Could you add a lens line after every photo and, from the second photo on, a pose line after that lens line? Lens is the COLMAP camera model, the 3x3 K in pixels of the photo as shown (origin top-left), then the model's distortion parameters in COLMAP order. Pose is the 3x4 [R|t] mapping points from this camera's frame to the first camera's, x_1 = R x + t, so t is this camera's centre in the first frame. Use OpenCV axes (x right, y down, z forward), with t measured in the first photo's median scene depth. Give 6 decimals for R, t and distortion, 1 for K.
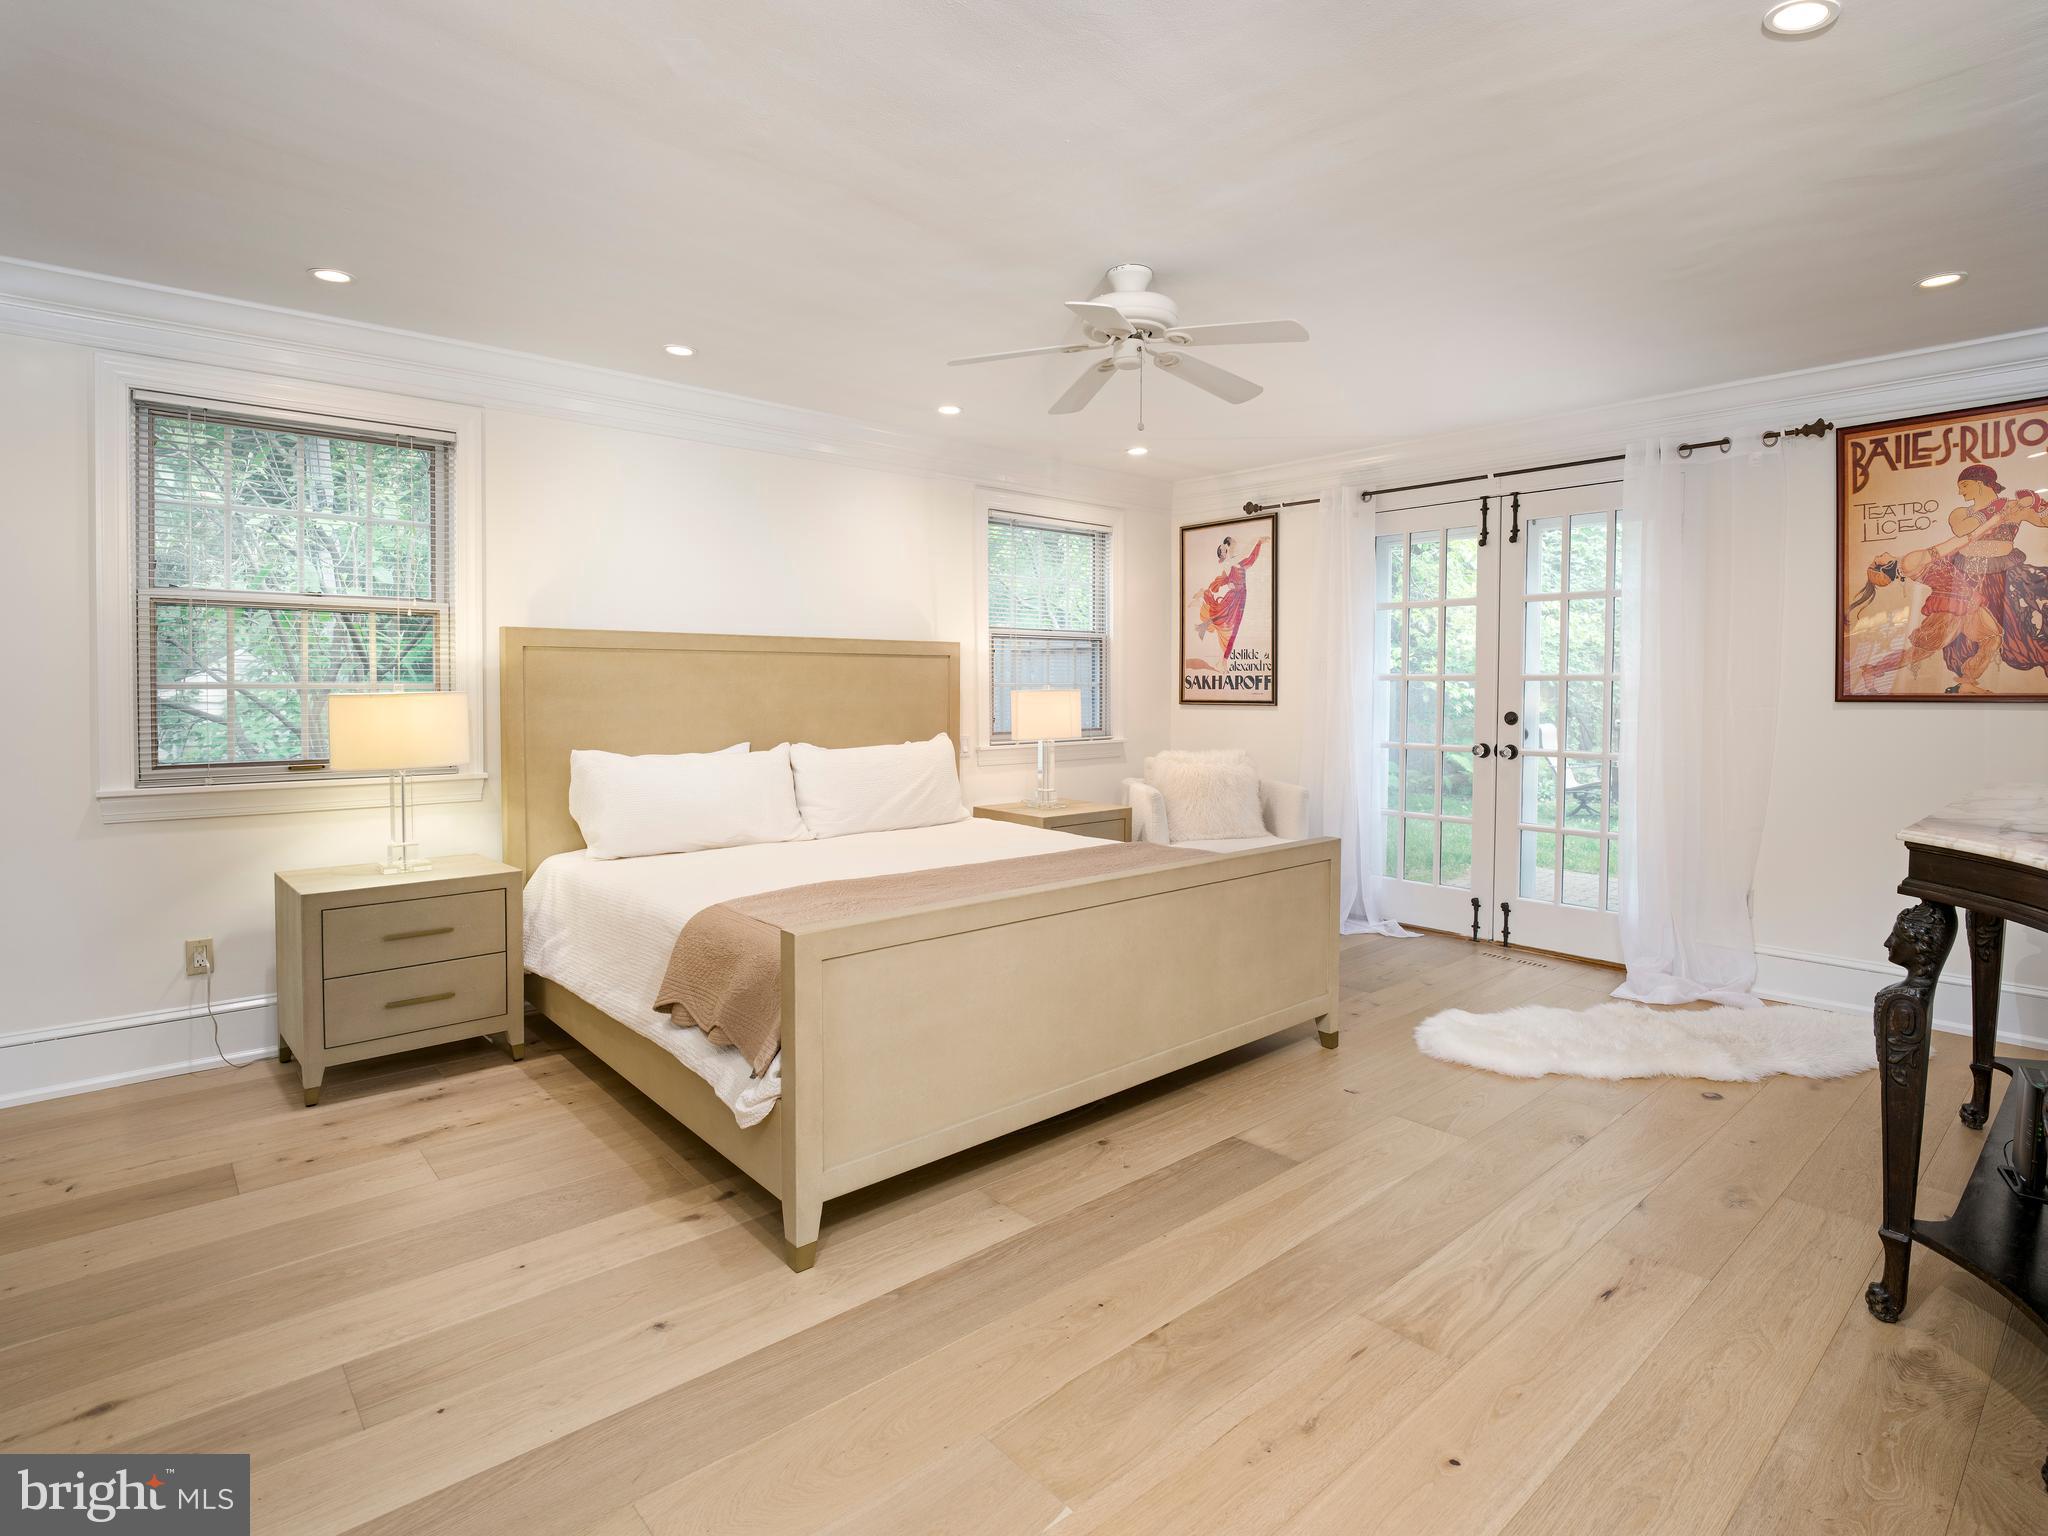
lens RADIAL K [[1057.2, 0, 1021.8], [0, 1057.2, 872.9], [0, 0, 1]] dist [-0.017238, -0.010711]
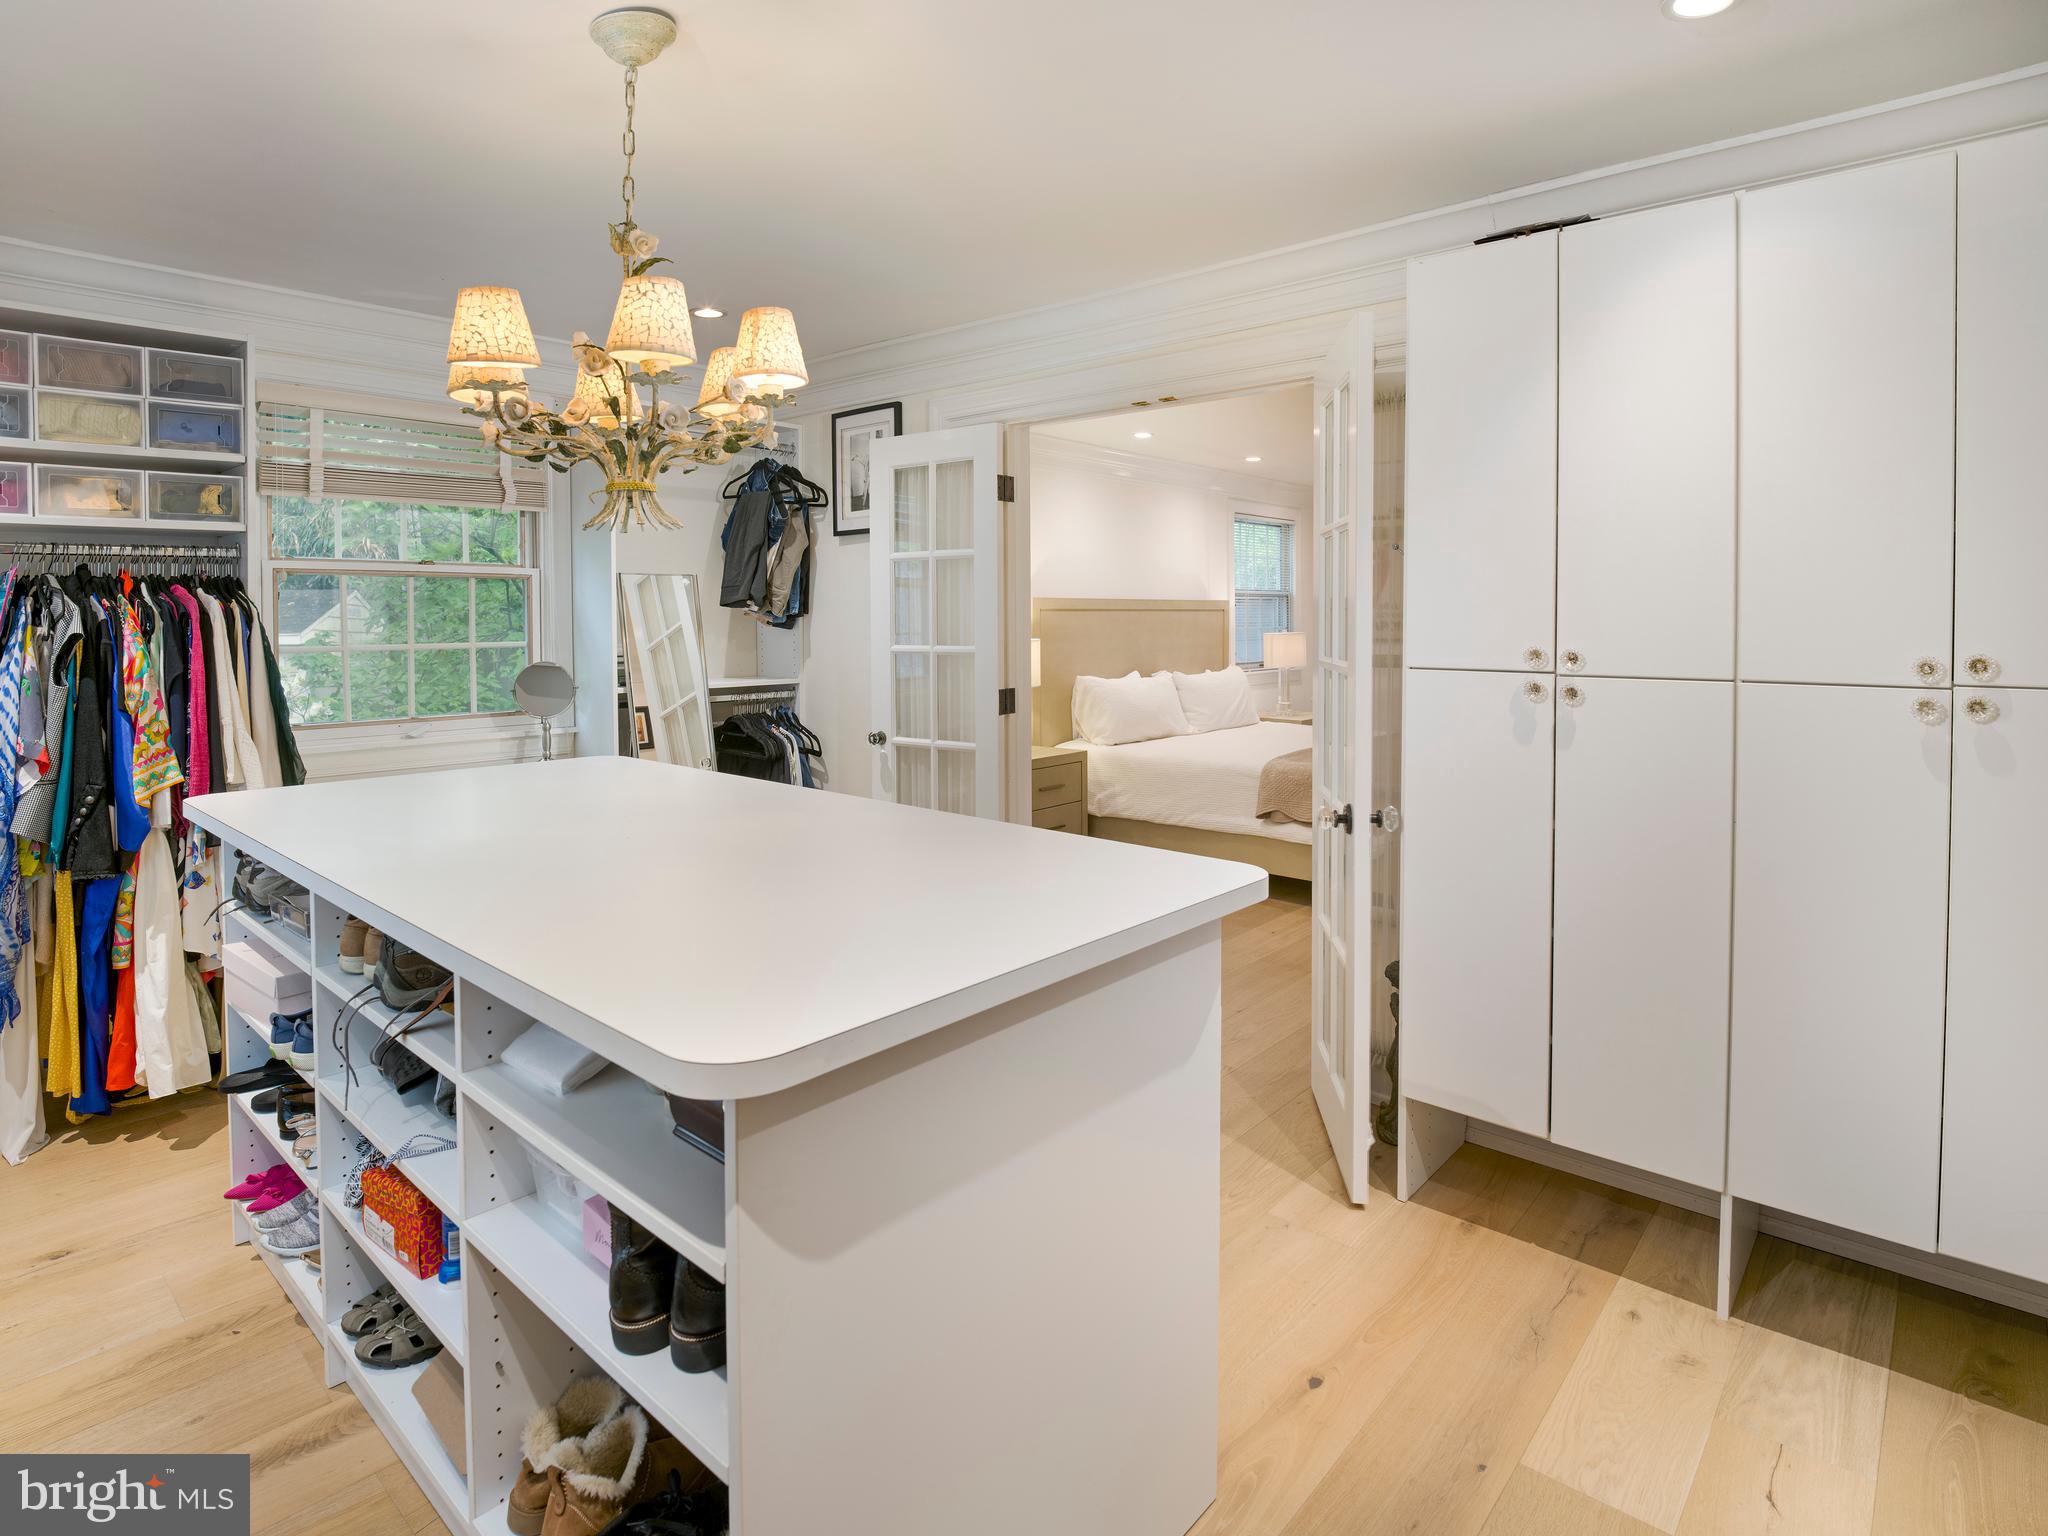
lens RADIAL K [[1061.7, 0, 1024.0], [0, 1061.7, 768.0], [0, 0, 1]] dist [-0.003639, -0.000168]
pose [[0.992547, -0.018821, 0.120403, -0.764910], [0.022163, 0.999404, -0.026476, 0.066211], [-0.119833, 0.028947, 0.992372, -0.628323]]
